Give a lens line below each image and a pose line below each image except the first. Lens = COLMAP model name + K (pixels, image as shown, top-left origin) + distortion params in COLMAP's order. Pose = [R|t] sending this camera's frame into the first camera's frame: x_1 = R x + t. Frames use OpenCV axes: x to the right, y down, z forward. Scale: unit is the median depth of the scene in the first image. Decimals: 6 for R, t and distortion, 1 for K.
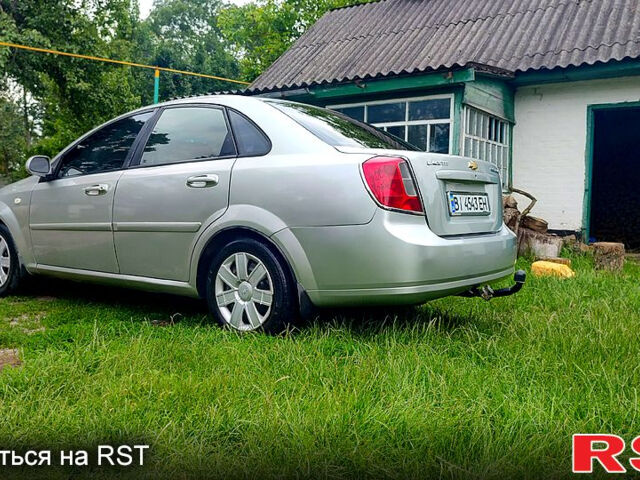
lens RADIAL K [[545.0, 0, 282.1], [0, 545.0, 240.3], [0, 0, 1]] dist [0.002752, 0.000537]
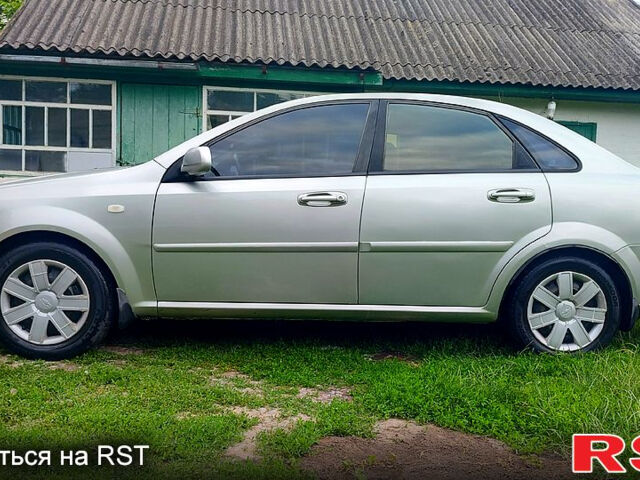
lens RADIAL K [[545.0, 0, 282.1], [0, 545.0, 240.3], [0, 0, 1]] dist [0.002752, 0.000537]
pose [[0.810861, -0.034423, 0.584226, -0.856314], [0.021046, 0.999338, 0.029671, -0.059487], [-0.584860, -0.011764, 0.811049, 0.410526]]
